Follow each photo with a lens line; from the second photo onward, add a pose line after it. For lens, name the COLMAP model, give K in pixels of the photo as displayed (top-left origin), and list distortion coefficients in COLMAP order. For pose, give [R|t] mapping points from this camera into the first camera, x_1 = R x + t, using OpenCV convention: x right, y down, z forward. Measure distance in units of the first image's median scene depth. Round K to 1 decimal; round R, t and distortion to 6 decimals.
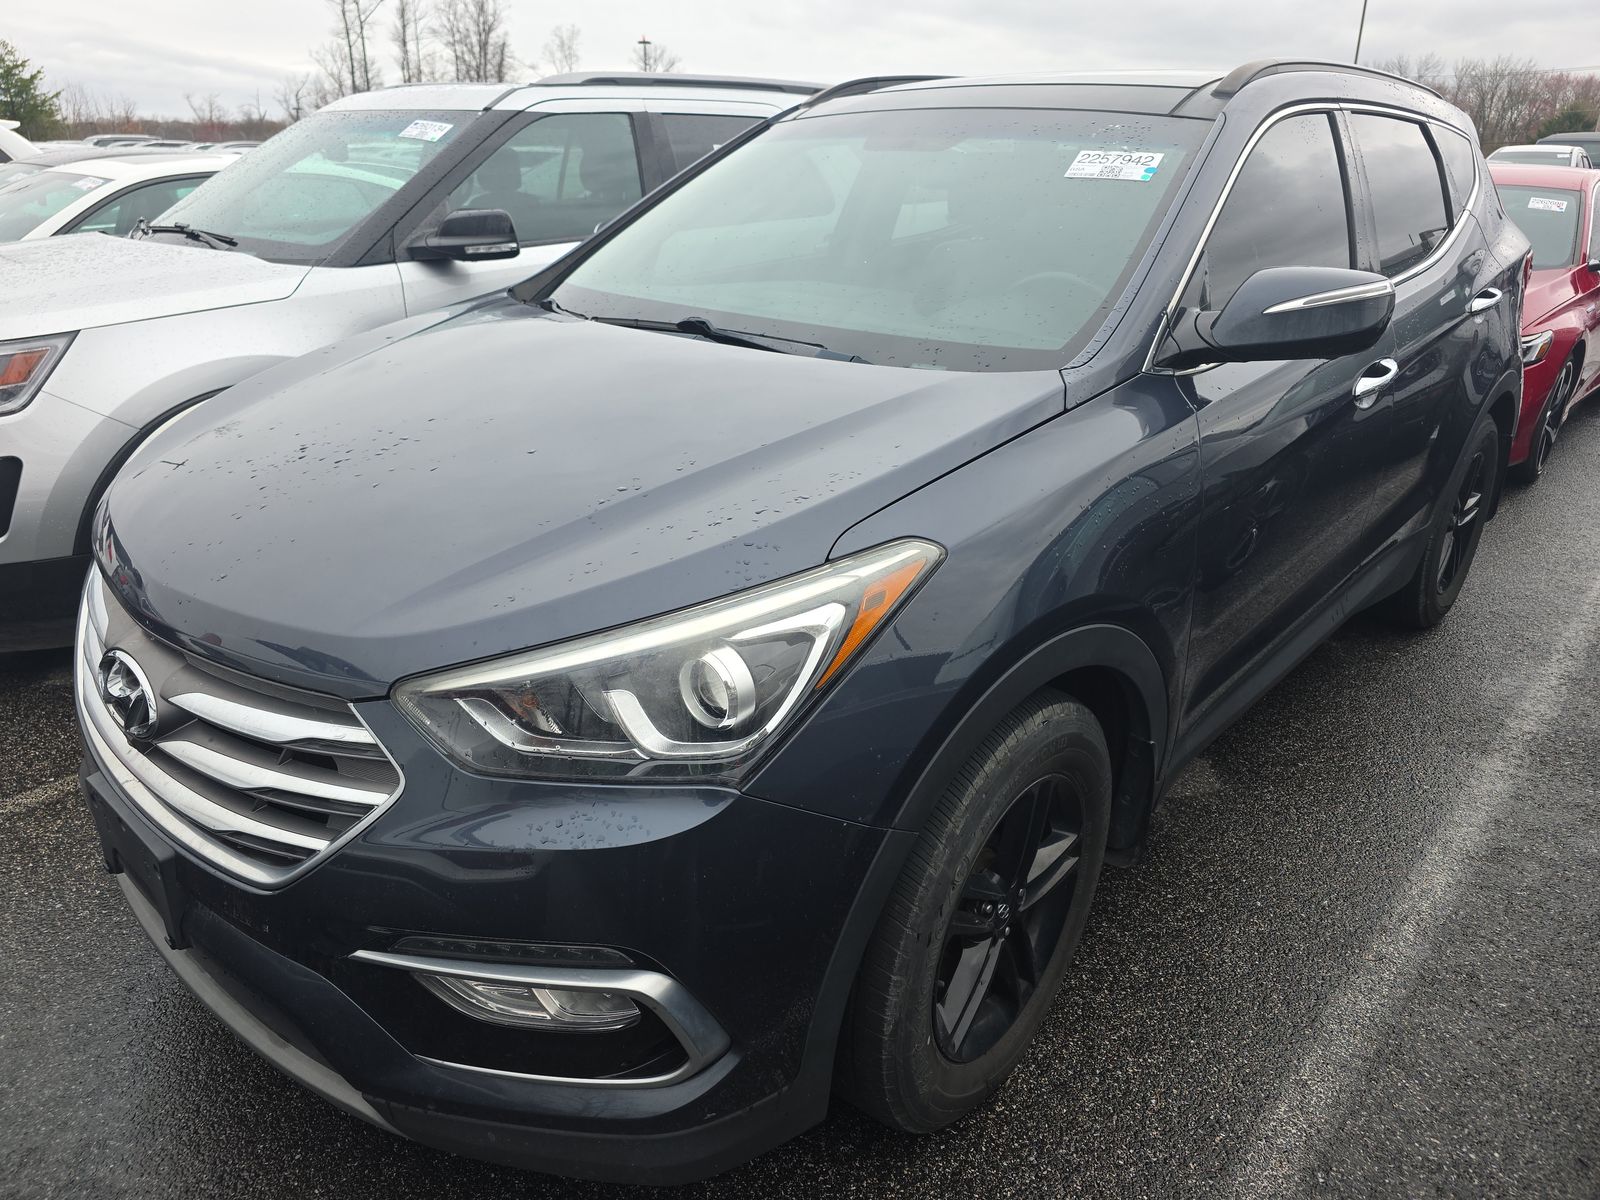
lens RADIAL K [[1092.6, 0, 800.0], [0, 1092.6, 600.0], [0, 0, 1]] dist [0.052987, -0.056770]
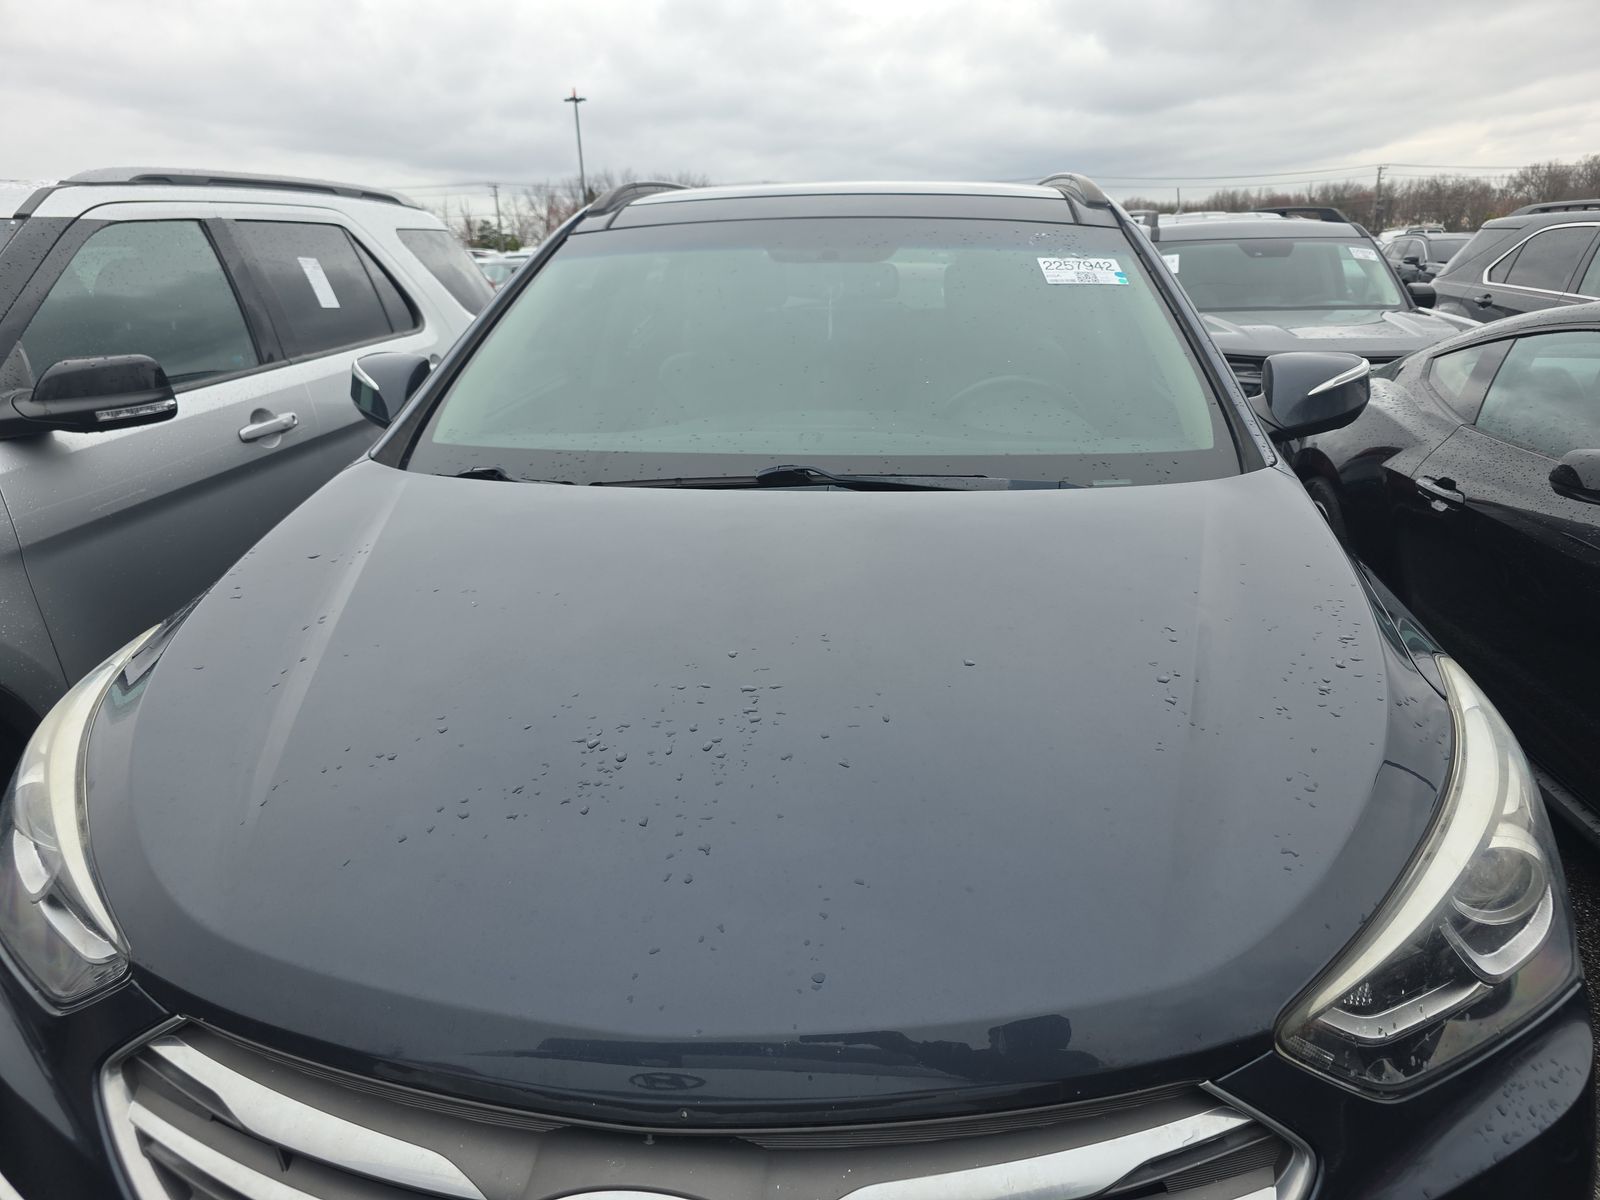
lens RADIAL K [[1092.6, 0, 800.0], [0, 1092.6, 600.0], [0, 0, 1]] dist [0.052987, -0.056770]
pose [[0.797701, -0.200951, 0.568587, -0.368180], [0.245187, 0.969475, -0.001352, -0.100135], [-0.550959, 0.140489, 0.822622, 0.214701]]
